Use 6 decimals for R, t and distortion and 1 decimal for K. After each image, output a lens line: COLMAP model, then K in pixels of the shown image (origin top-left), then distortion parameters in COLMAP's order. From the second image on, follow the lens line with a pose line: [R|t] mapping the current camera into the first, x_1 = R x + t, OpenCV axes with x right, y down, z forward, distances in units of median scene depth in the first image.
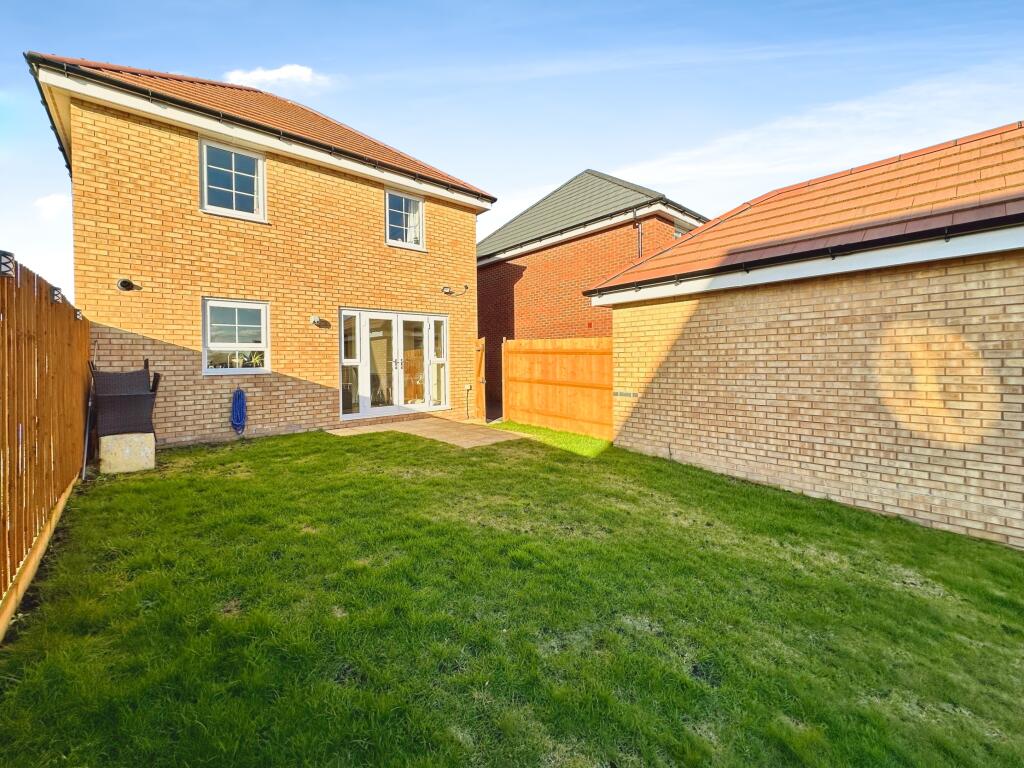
lens RADIAL K [[411.1, 0, 511.9], [0, 411.1, 385.6], [0, 0, 1]] dist [-0.006204, 0.001656]
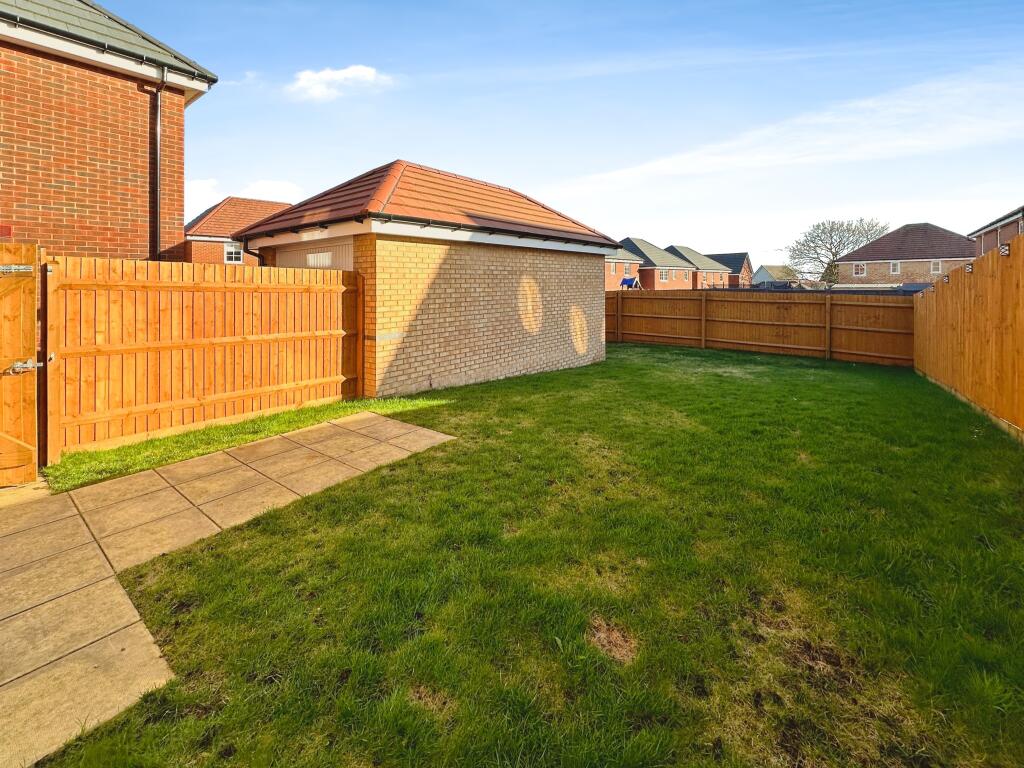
lens RADIAL K [[435.5, 0, 513.5], [0, 435.5, 313.7], [0, 0, 1]] dist [-0.000235, 0.000023]
pose [[-0.173618, -0.042325, 0.983903, -0.797100], [0.081594, 0.995023, 0.057201, -0.068245], [-0.981427, 0.090212, -0.169301, 1.011103]]
